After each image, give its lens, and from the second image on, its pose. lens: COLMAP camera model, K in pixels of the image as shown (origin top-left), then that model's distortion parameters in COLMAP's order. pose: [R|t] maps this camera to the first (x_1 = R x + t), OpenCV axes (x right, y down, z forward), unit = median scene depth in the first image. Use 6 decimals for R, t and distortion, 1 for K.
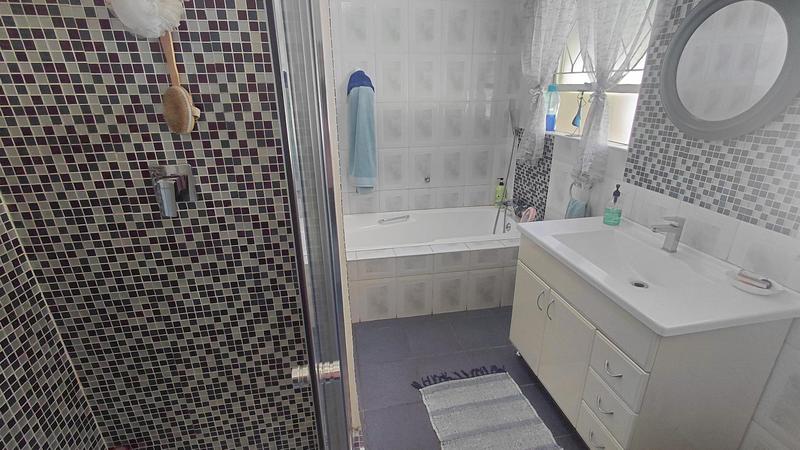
lens RADIAL K [[373.0, 0, 401.3], [0, 373.0, 224.8], [0, 0, 1]] dist [-0.001594, 0.002375]
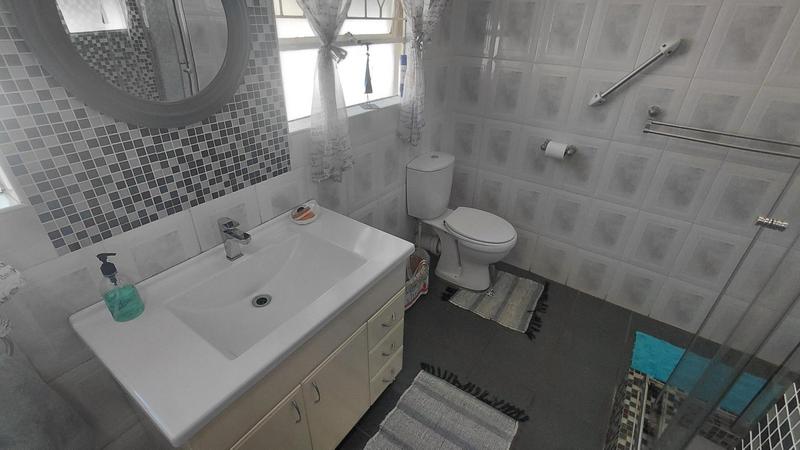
lens RADIAL K [[373.0, 0, 399.0], [0, 373.0, 224.5], [0, 0, 1]] dist [-0.001594, 0.002375]
pose [[-0.698305, -0.373820, 0.610433, -0.019708], [0.227209, 0.692939, 0.684260, -0.473497], [-0.678783, 0.616519, -0.398948, 1.056620]]
